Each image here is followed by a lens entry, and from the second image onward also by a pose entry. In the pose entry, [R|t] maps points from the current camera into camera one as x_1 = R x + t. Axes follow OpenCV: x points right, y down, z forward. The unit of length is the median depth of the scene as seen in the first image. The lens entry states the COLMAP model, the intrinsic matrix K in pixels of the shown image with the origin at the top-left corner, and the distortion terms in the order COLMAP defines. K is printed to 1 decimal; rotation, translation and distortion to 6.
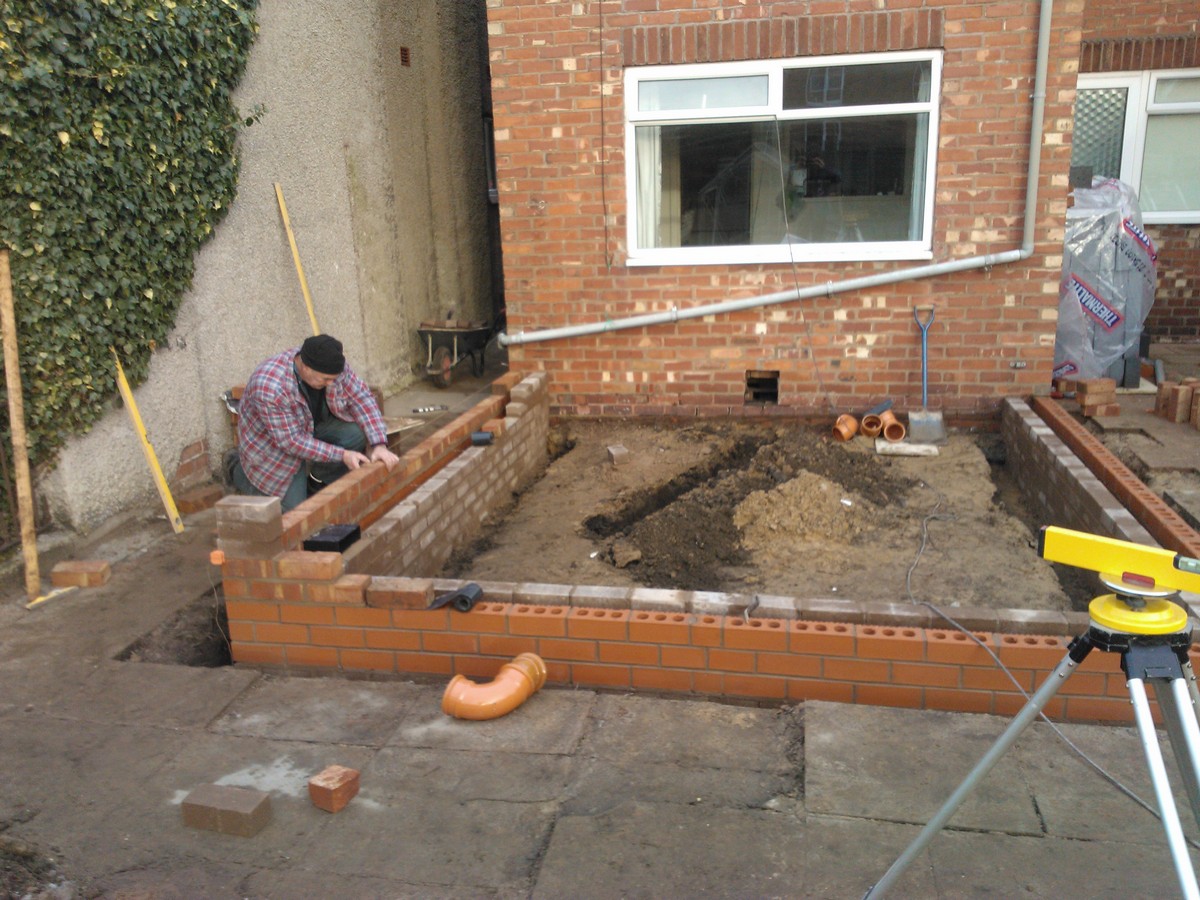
lens RADIAL K [[1025.9, 0, 596.5], [0, 1025.9, 479.5], [0, 0, 1]] dist [0.150778, -0.331600]
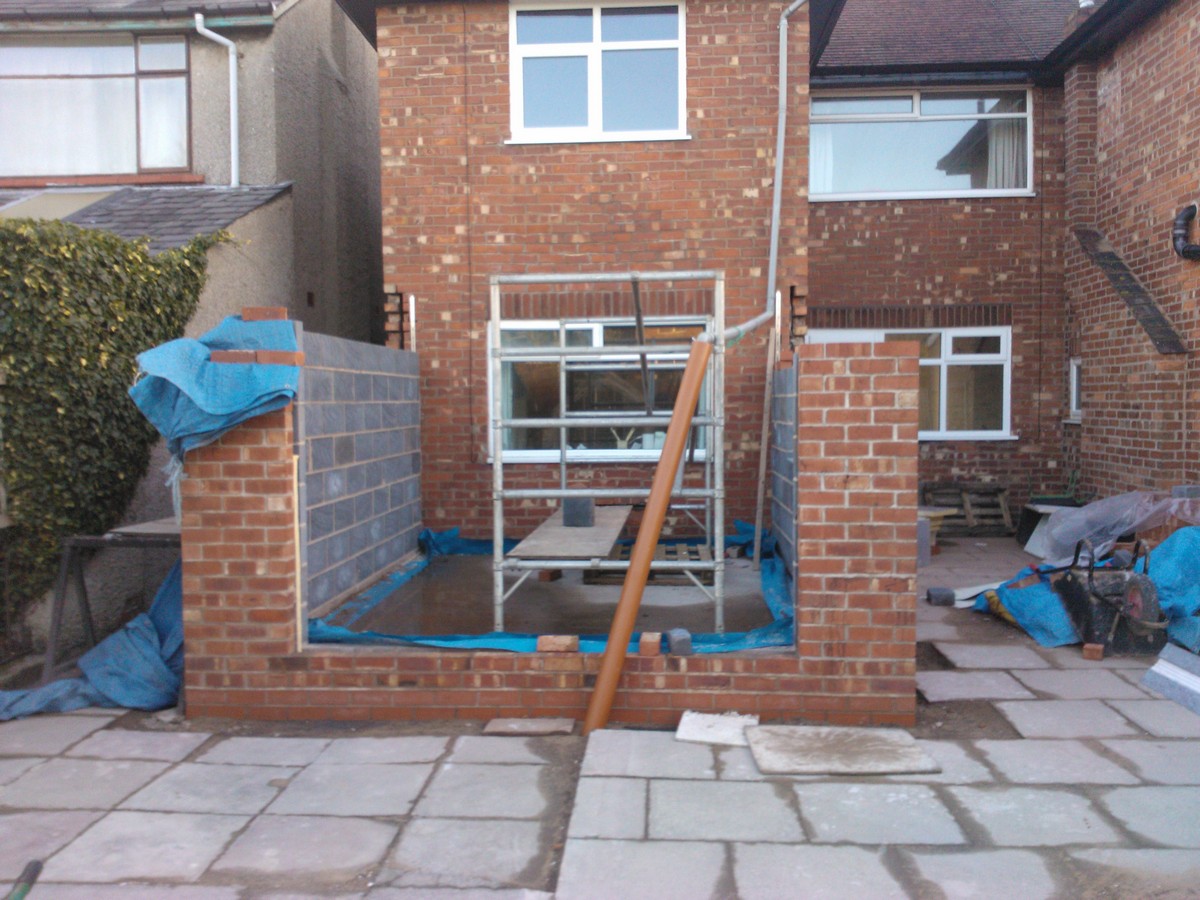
lens RADIAL K [[1011.2, 0, 597.7], [0, 1011.2, 468.5], [0, 0, 1]] dist [0.150905, -0.355790]
pose [[0.990377, 0.013148, 0.137766, -0.010377], [0.016312, 0.977447, -0.210549, 0.068940], [-0.137428, 0.210770, 0.967827, -0.243786]]
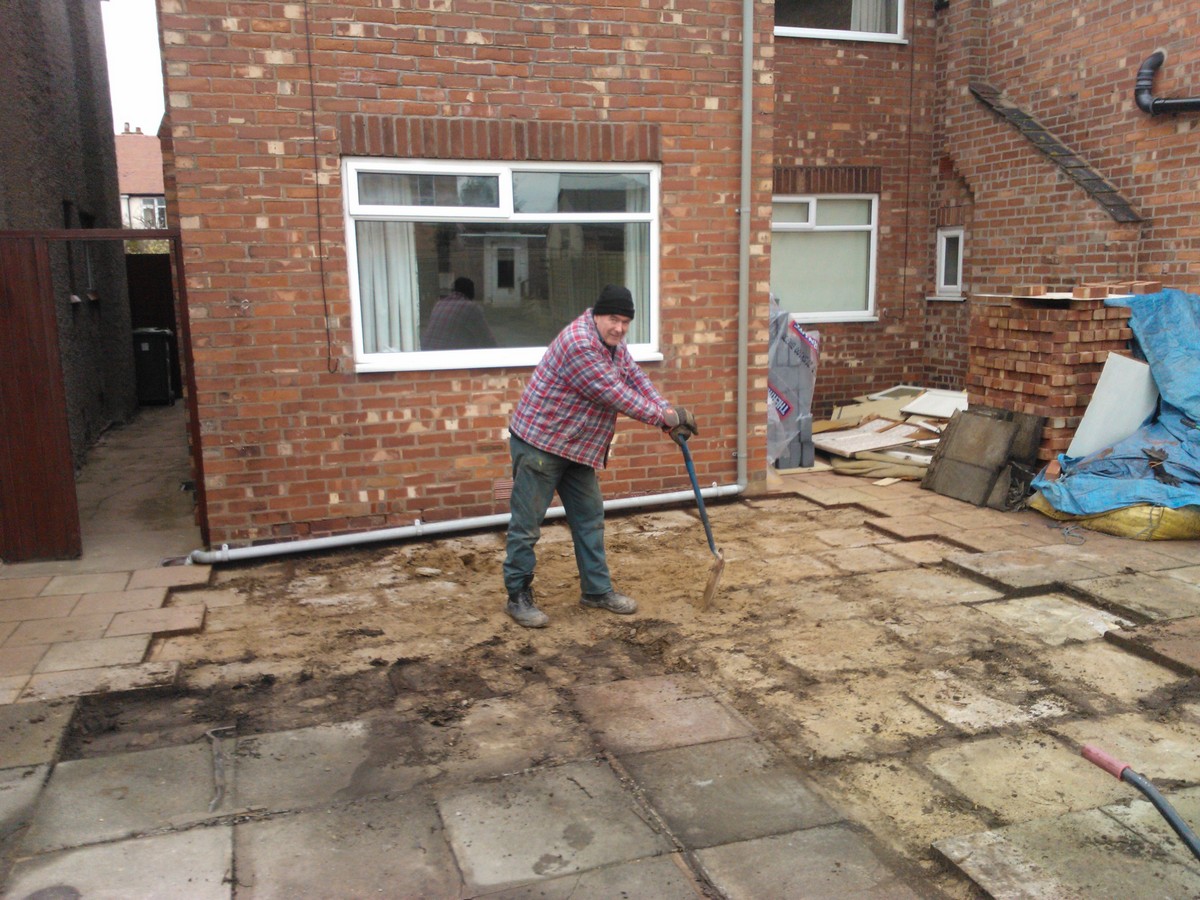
lens RADIAL K [[986.7, 0, 603.7], [0, 986.7, 462.7], [0, 0, 1]] dist [0.146211, -0.320064]
pose [[0.871507, -0.073396, 0.484859, -0.209350], [0.122914, 0.989868, -0.071089, -0.045443], [-0.474729, 0.121550, 0.871698, 0.172310]]
